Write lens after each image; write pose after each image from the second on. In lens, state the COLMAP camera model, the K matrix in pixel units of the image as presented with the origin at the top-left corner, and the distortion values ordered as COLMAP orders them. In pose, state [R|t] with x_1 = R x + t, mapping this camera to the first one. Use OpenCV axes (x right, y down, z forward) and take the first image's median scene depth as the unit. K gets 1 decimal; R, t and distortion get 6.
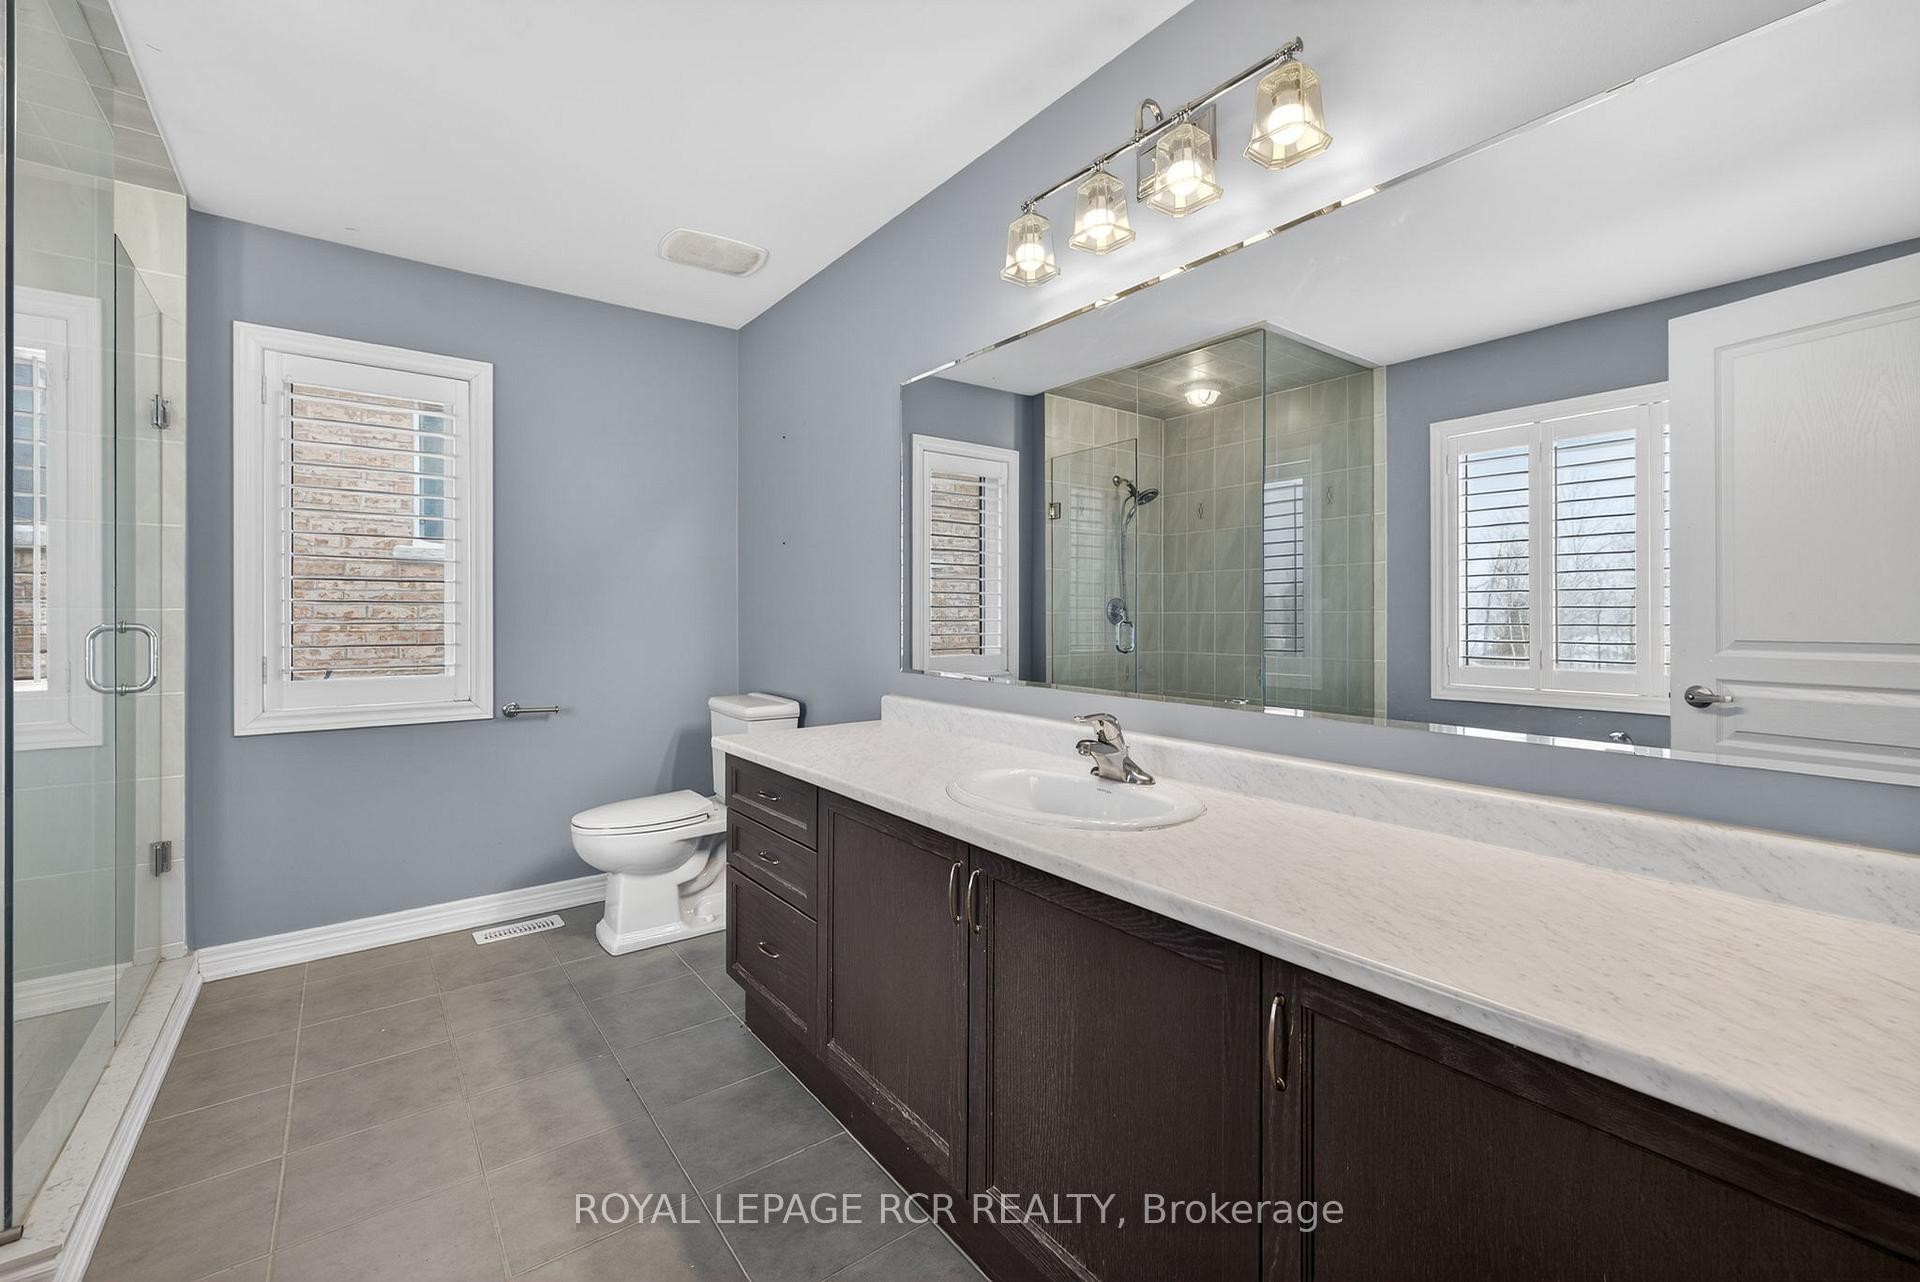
lens RADIAL K [[813.5, 0, 958.7], [0, 813.5, 612.8], [0, 0, 1]] dist [0.018872, -0.000217]
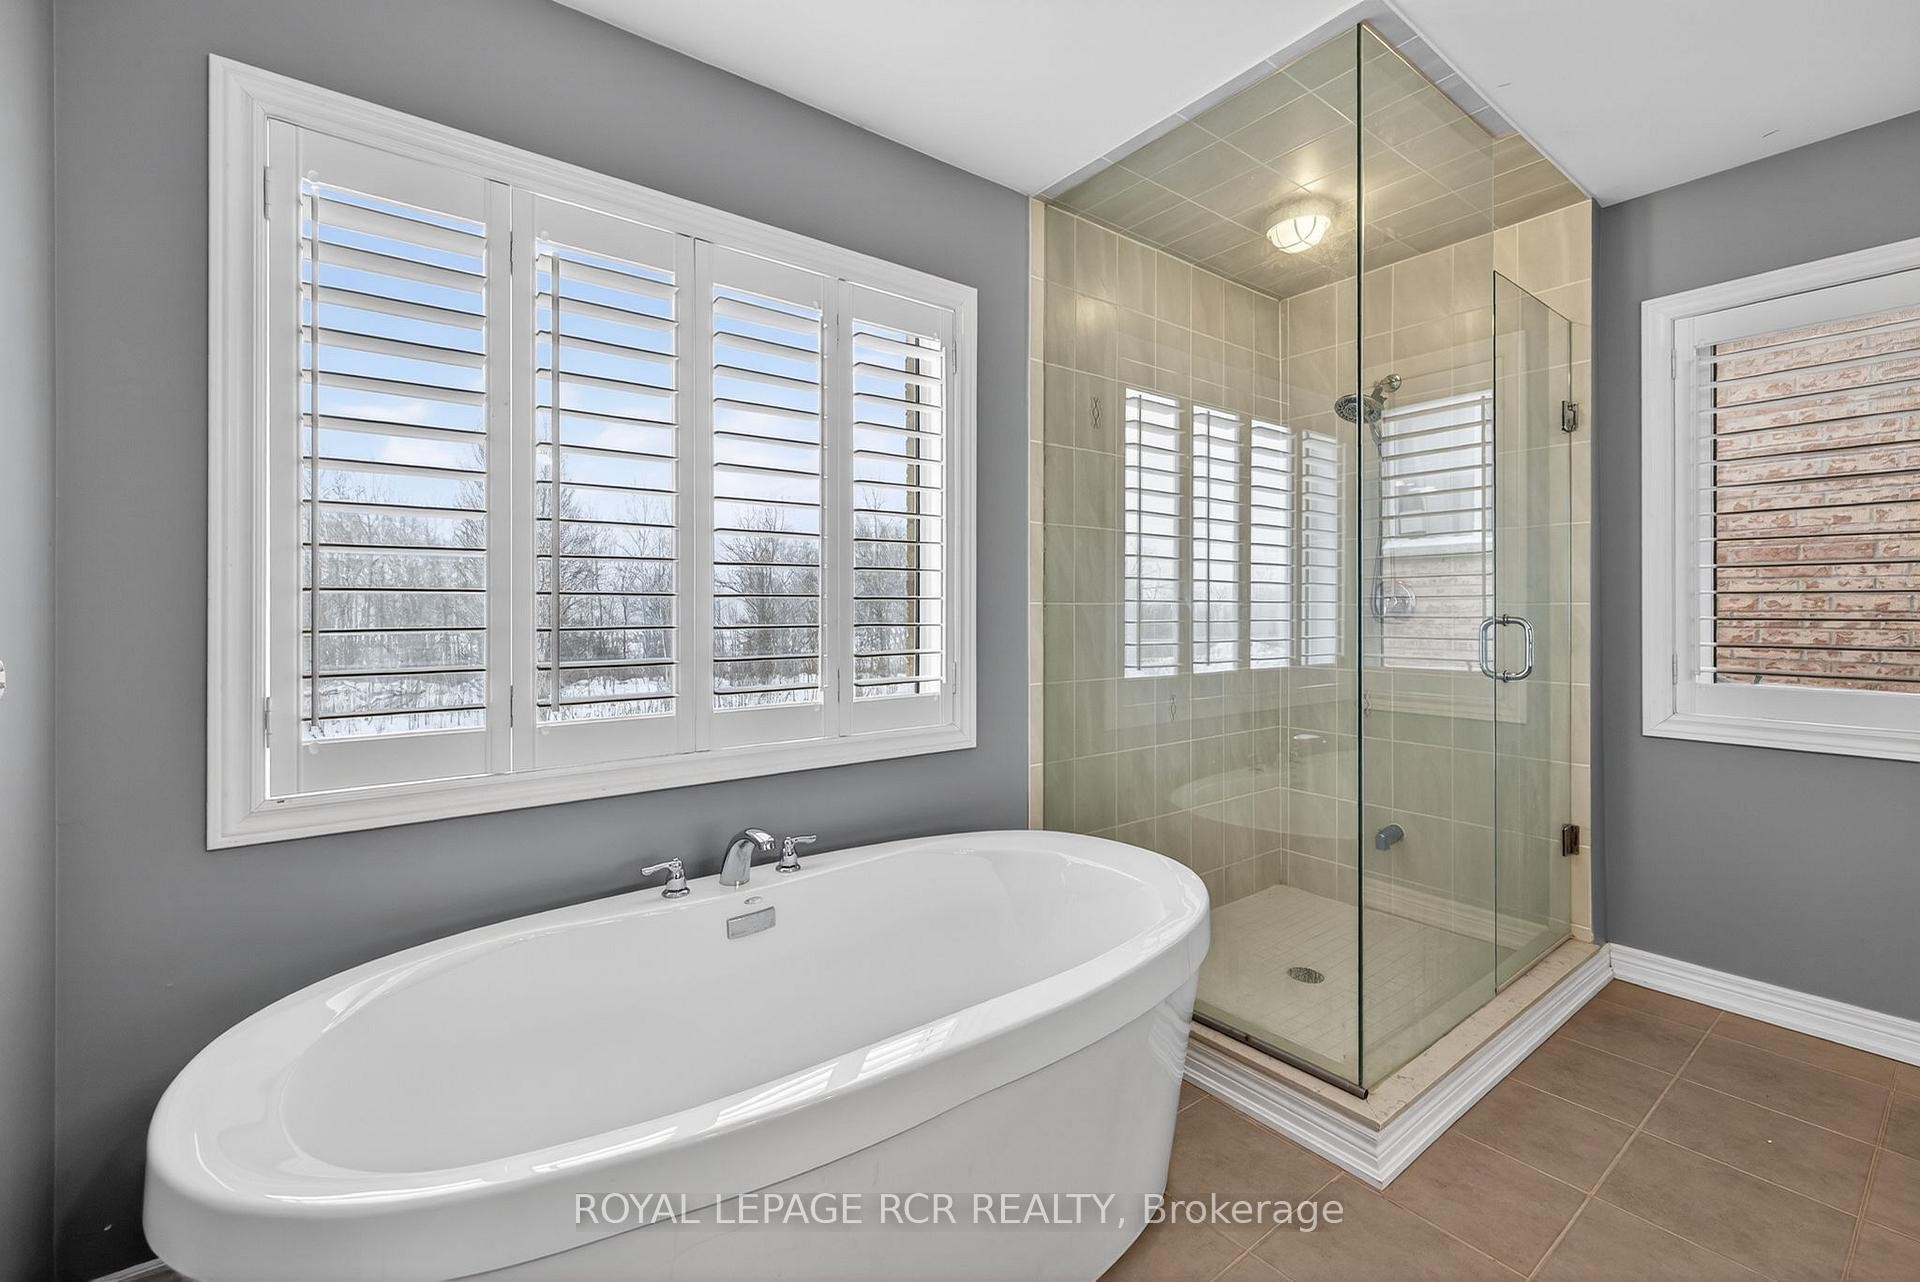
lens RADIAL K [[813.5, 0, 958.7], [0, 813.5, 612.8], [0, 0, 1]] dist [0.018872, -0.000217]
pose [[0.021249, -0.000274, -0.999774, 0.065191], [0.007950, 0.999968, -0.000105, 0.000983], [0.999743, -0.007946, 0.021251, 0.195766]]
